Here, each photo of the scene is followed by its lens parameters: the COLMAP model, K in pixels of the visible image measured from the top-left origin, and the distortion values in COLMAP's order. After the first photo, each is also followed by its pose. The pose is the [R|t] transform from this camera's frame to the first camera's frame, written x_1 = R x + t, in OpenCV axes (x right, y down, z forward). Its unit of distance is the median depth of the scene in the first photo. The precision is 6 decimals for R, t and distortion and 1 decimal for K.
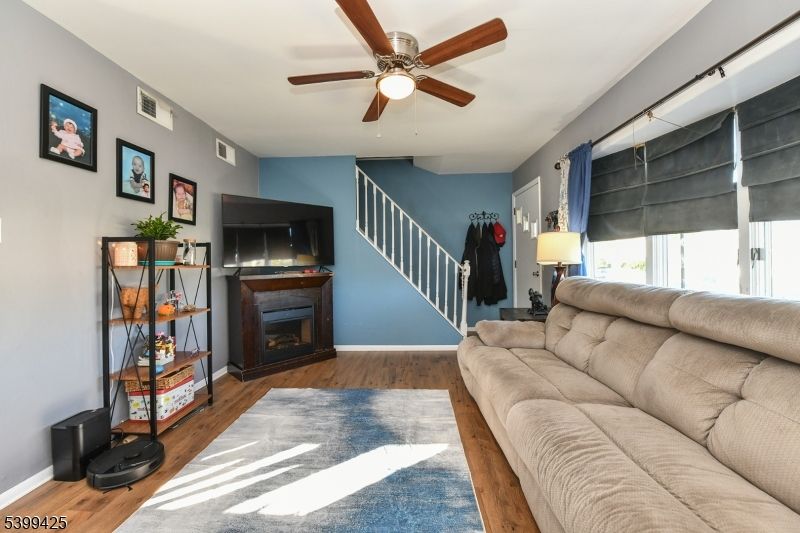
lens RADIAL K [[322.4, 0, 396.0], [0, 322.4, 260.5], [0, 0, 1]] dist [-0.004345, -0.000395]
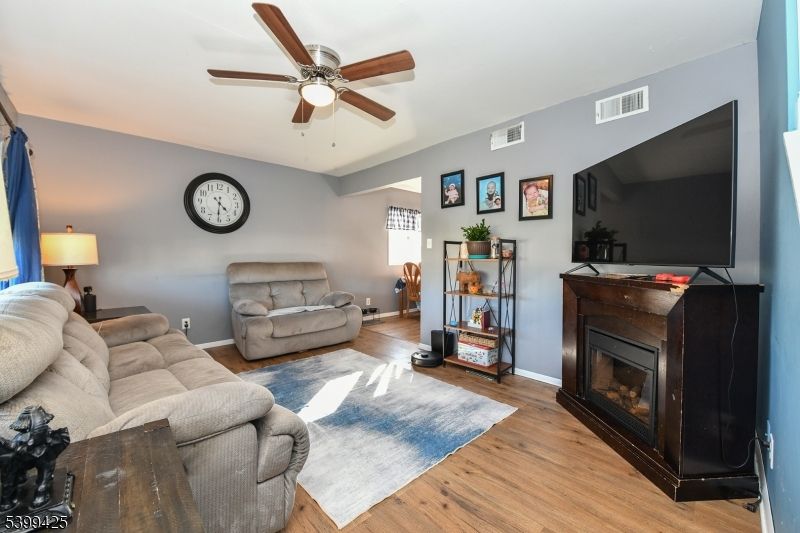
lens RADIAL K [[322.4, 0, 394.4], [0, 322.4, 266.4], [0, 0, 1]] dist [-0.004345, -0.000395]
pose [[-0.699549, 0.034569, -0.713748, 0.531943], [0.010240, 0.999212, 0.038359, -0.007627], [0.714511, 0.019525, -0.699351, 1.705387]]
